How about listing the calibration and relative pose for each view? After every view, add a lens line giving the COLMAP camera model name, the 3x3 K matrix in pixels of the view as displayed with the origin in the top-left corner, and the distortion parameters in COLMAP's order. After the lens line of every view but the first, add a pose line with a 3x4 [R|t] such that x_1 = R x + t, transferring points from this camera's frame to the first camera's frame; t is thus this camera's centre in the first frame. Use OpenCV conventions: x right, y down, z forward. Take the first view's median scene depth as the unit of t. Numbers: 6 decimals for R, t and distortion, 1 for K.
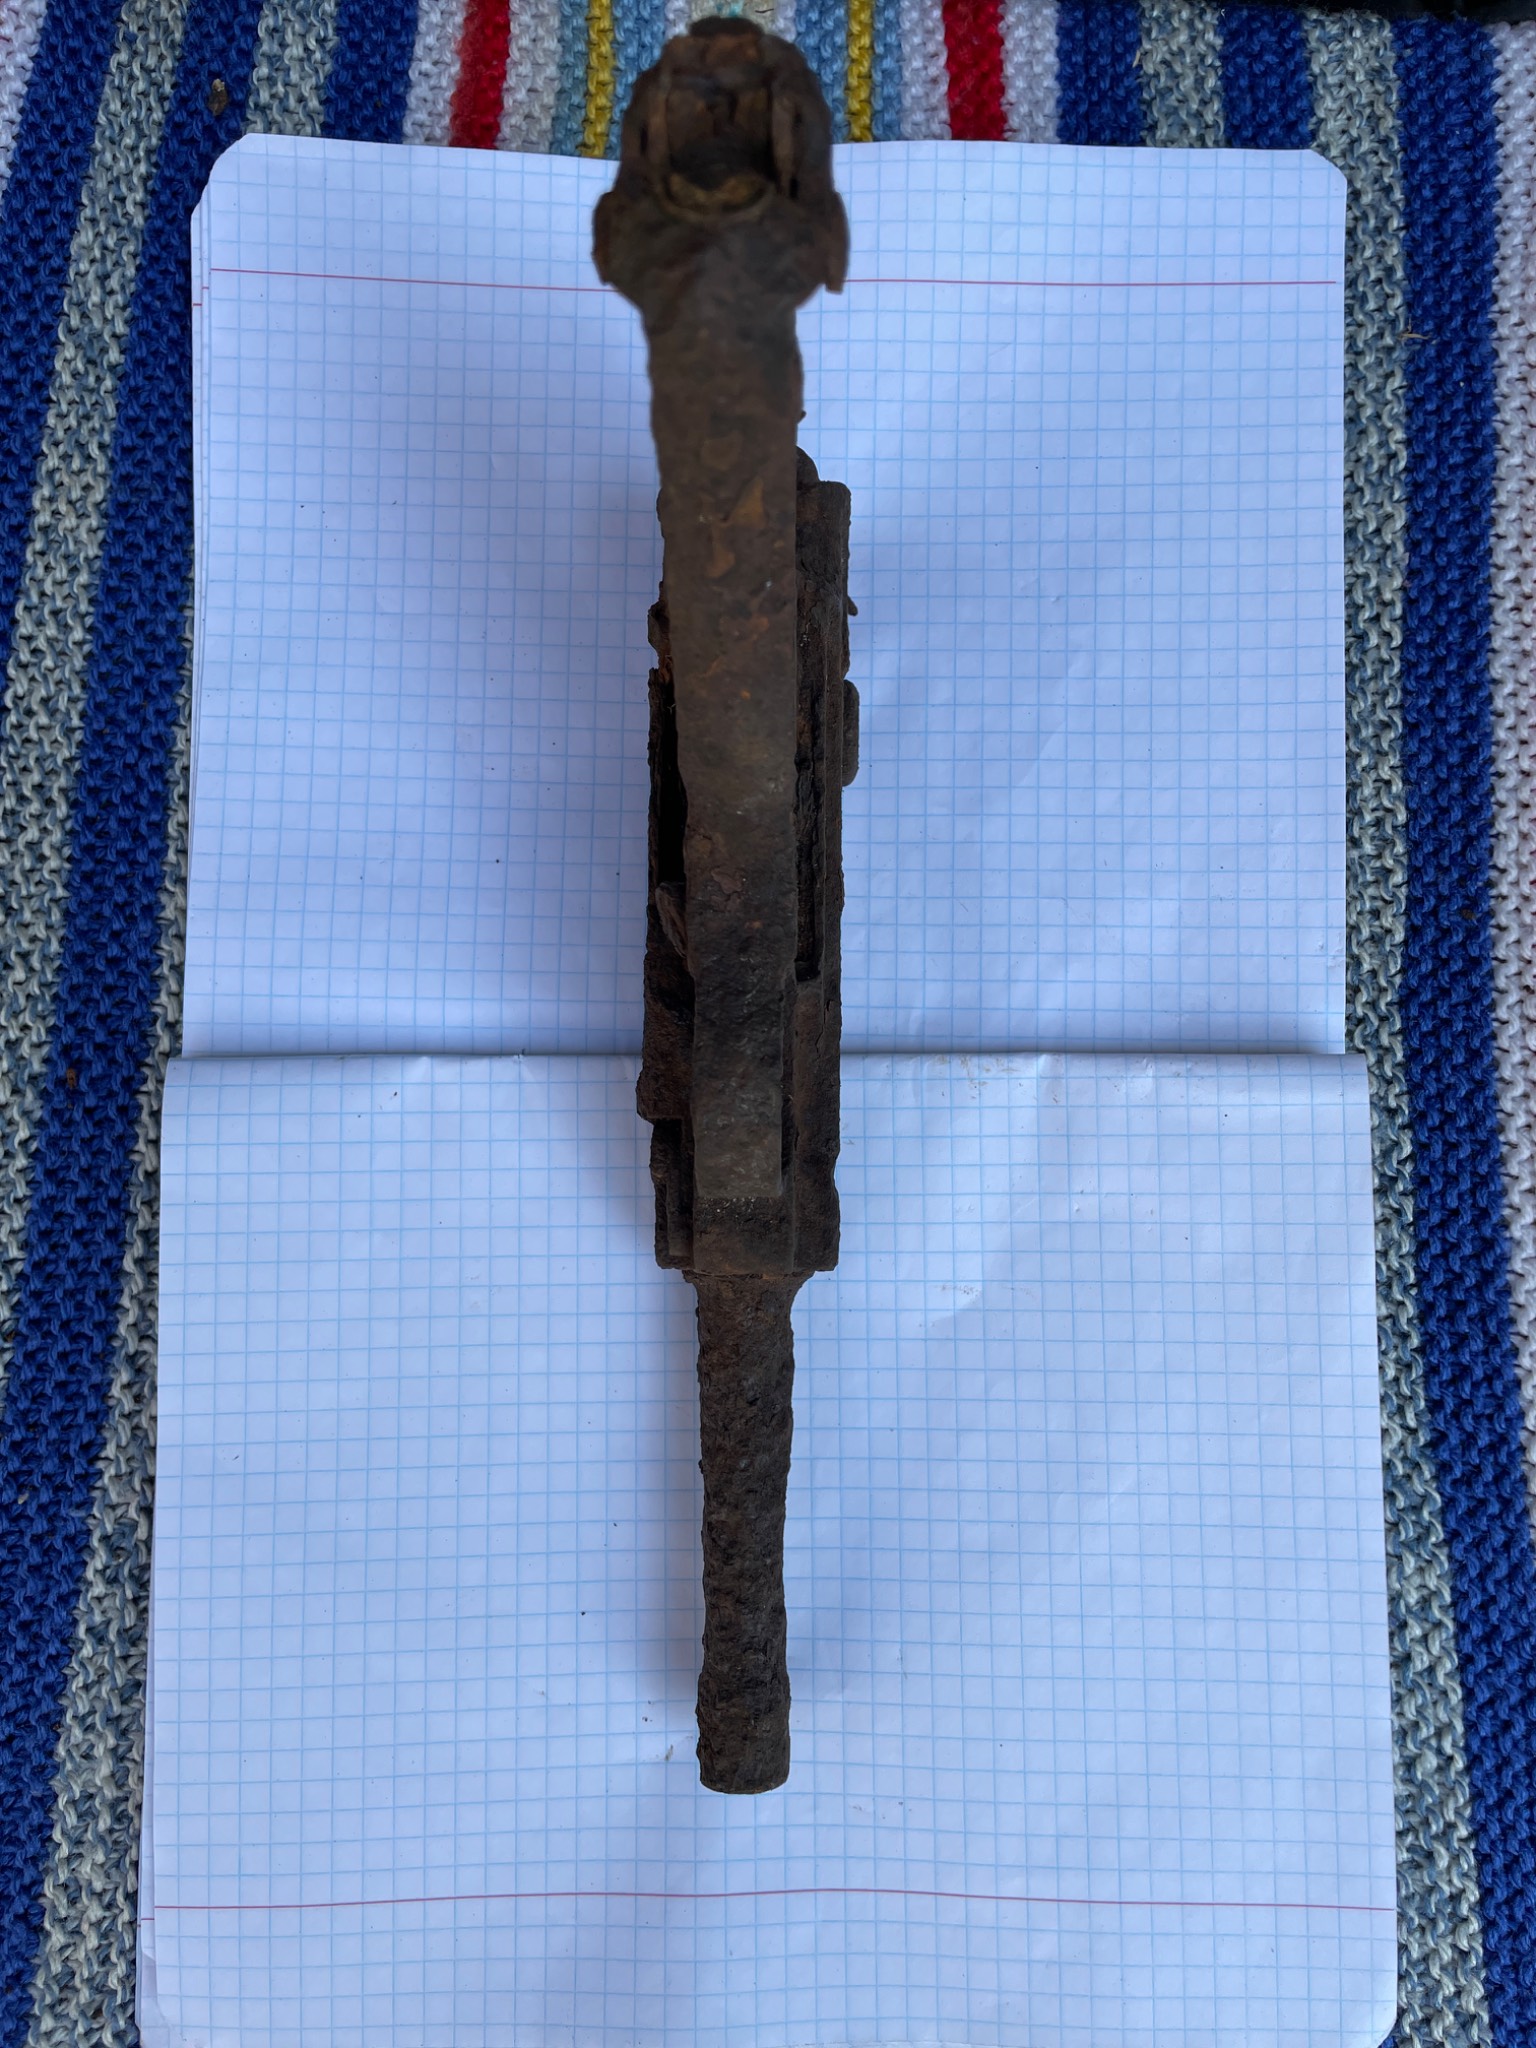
lens RADIAL K [[1548.1, 0, 768.4], [0, 1548.1, 1002.2], [0, 0, 1]] dist [0.055774, -0.093710]
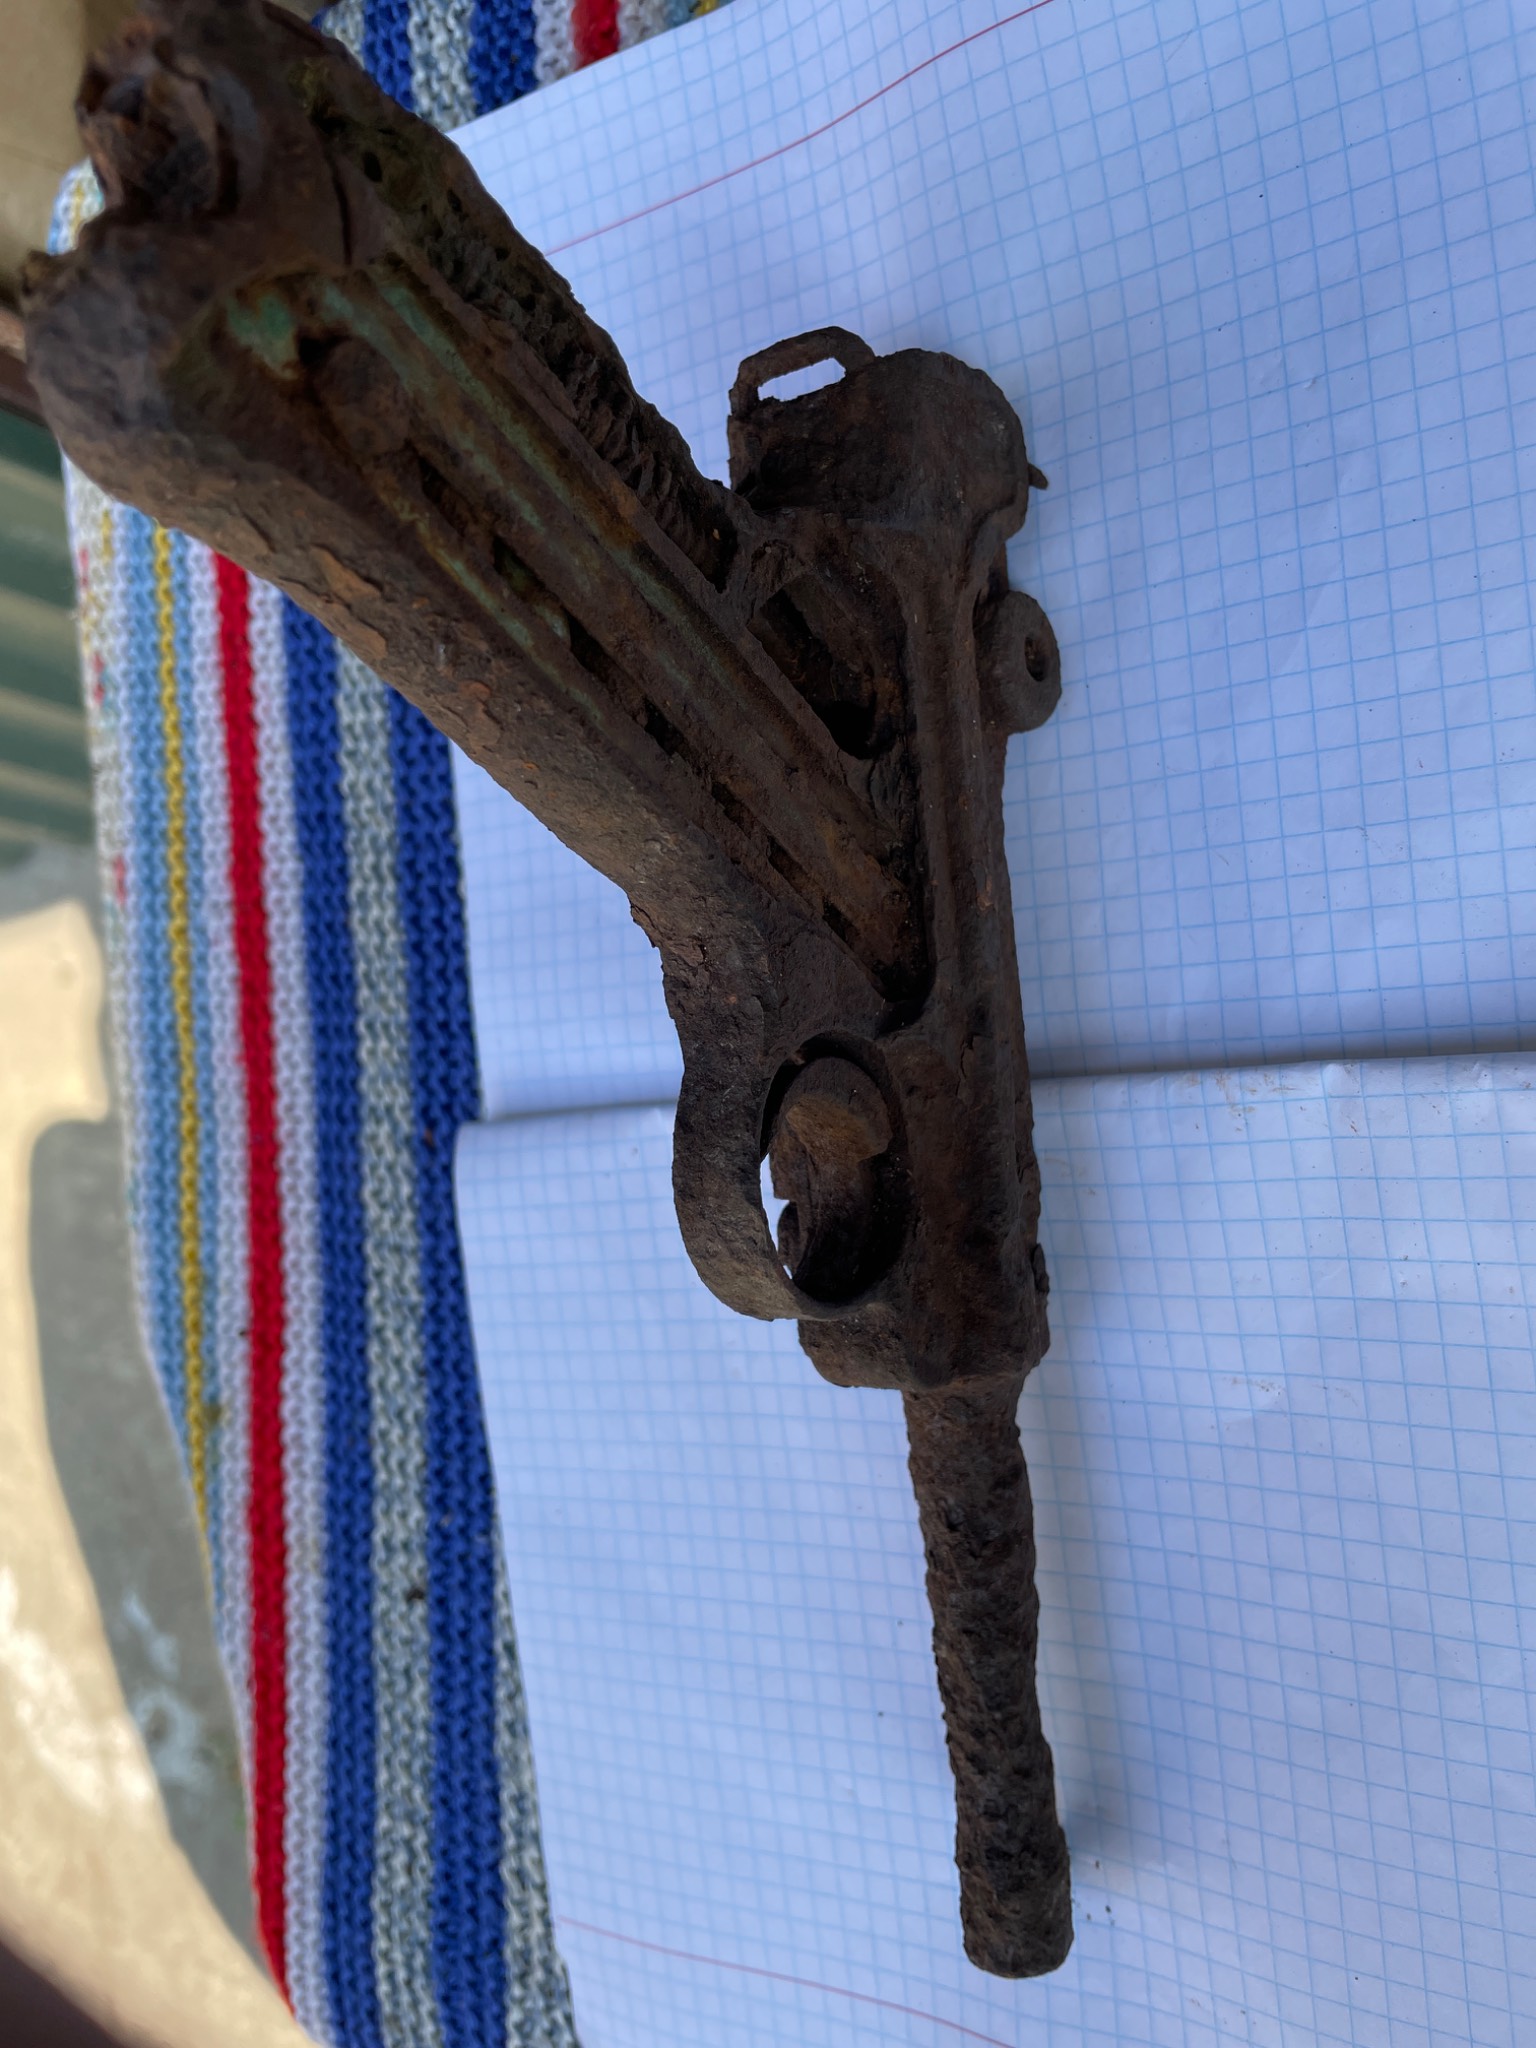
lens RADIAL K [[1580.5, 0, 768.7], [0, 1580.5, 1000.4], [0, 0, 1]] dist [0.046000, -0.088832]
pose [[0.807604, -0.089487, -0.582896, 0.395281], [0.157975, 0.985124, 0.067638, -0.083327], [0.568172, -0.146708, 0.809727, 0.282422]]
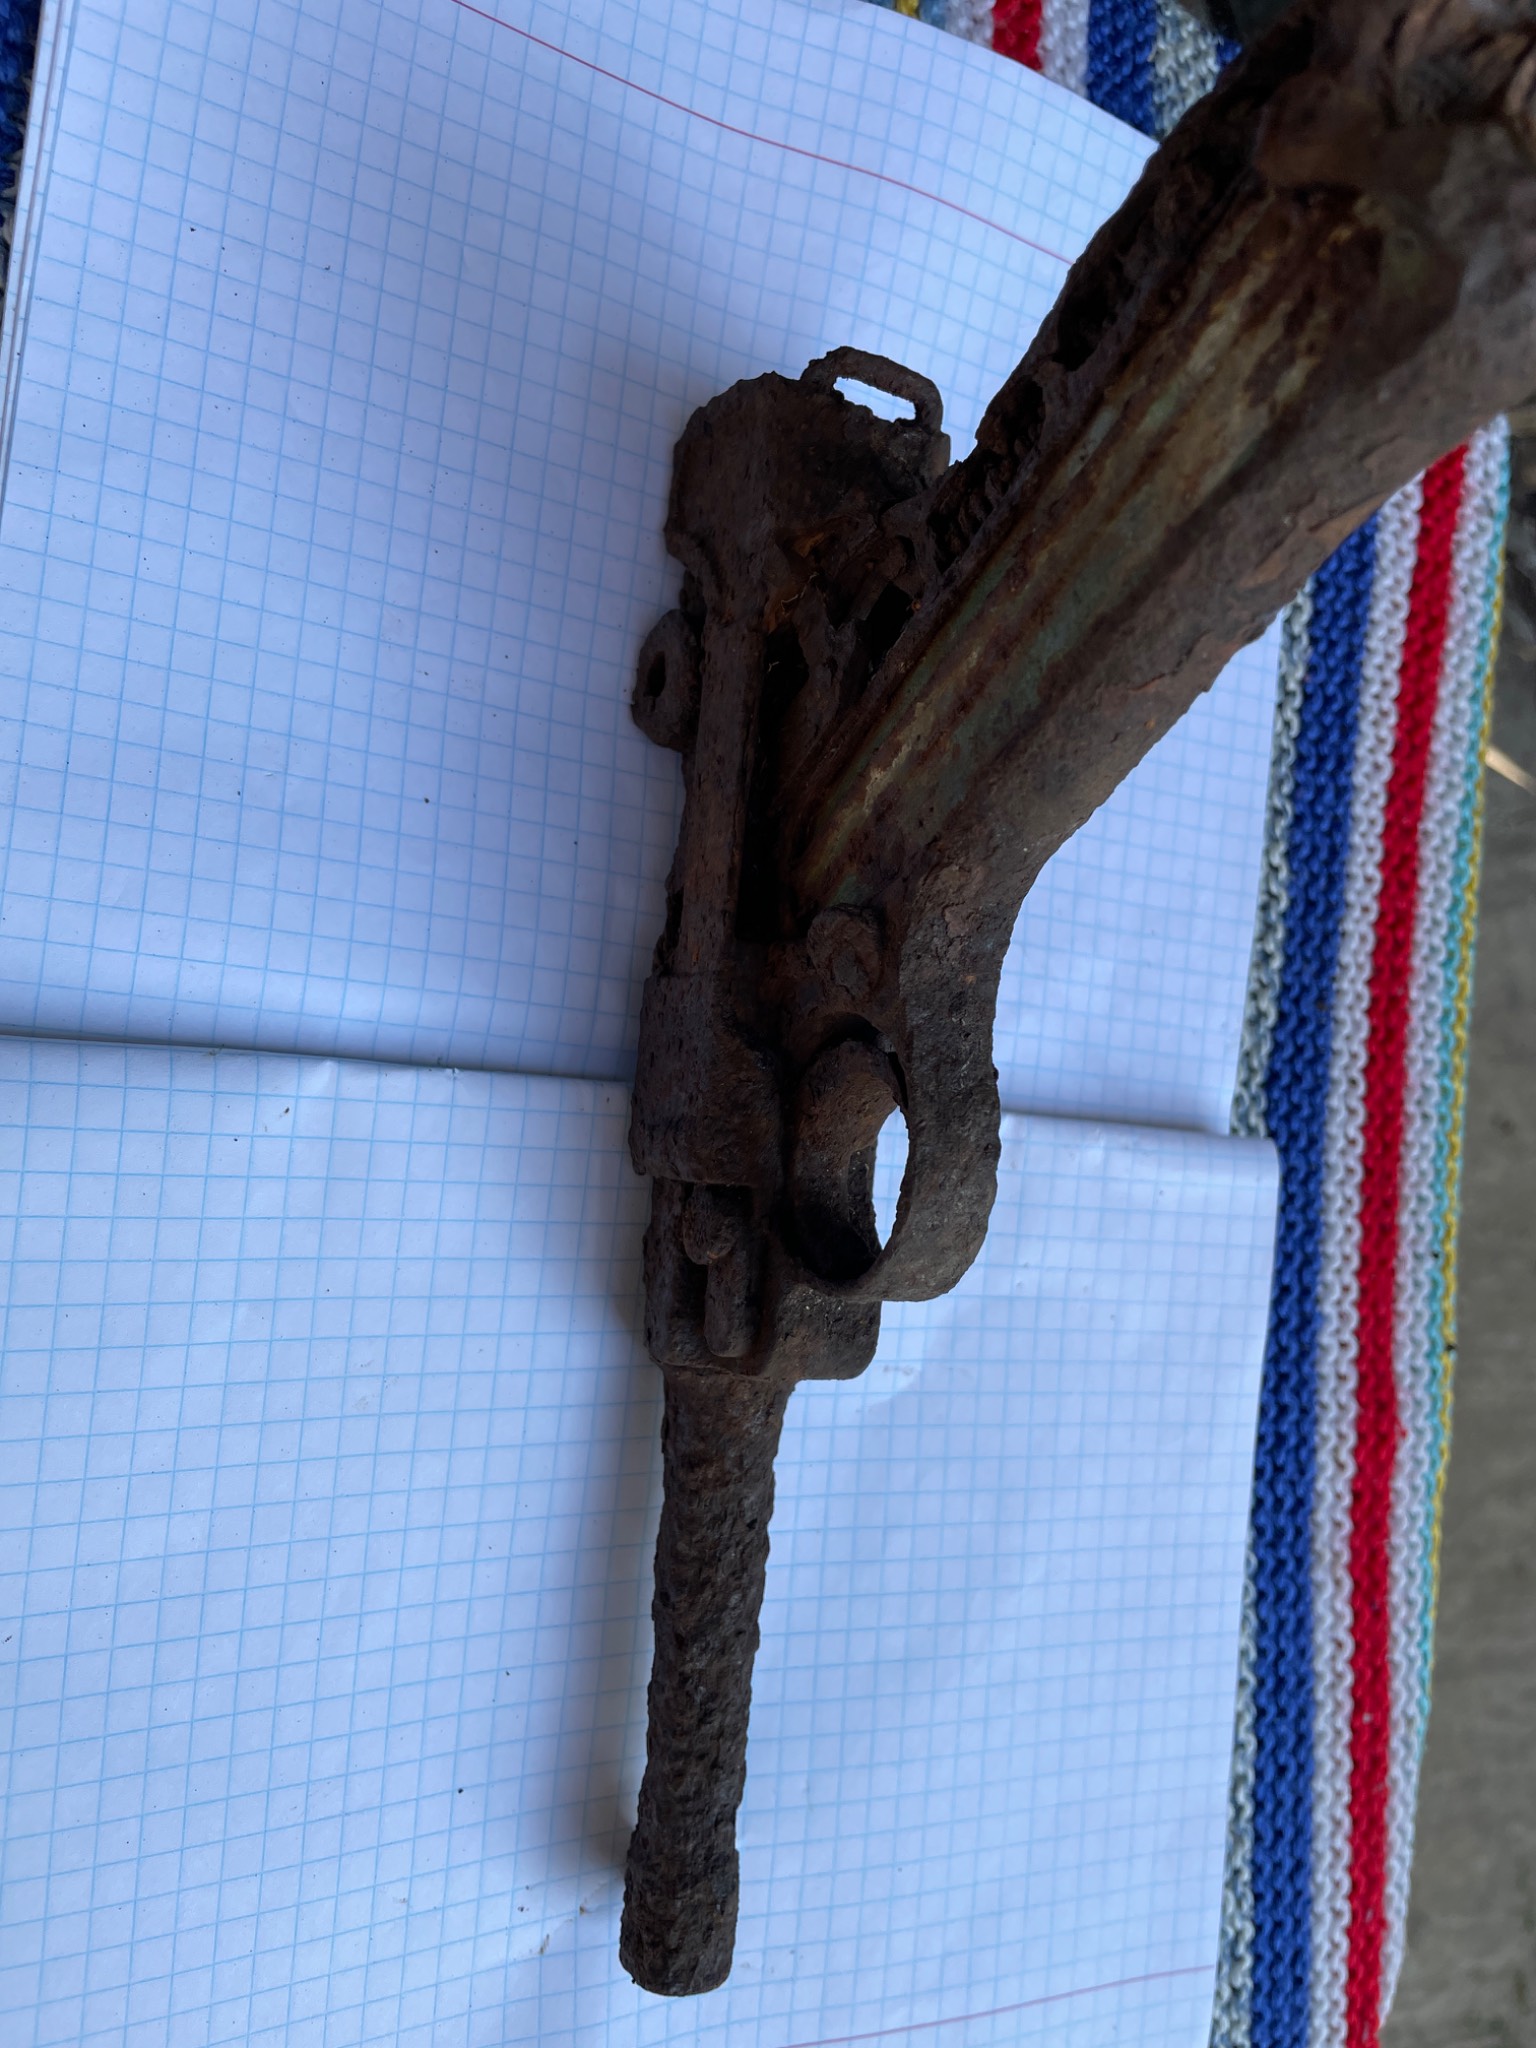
lens RADIAL K [[1580.5, 0, 768.7], [0, 1580.5, 1000.4], [0, 0, 1]] dist [0.046000, -0.088832]
pose [[0.860756, 0.102597, 0.498572, -0.418869], [-0.129170, 0.991441, 0.018984, -0.033209], [-0.492356, -0.080741, 0.866641, 0.267151]]
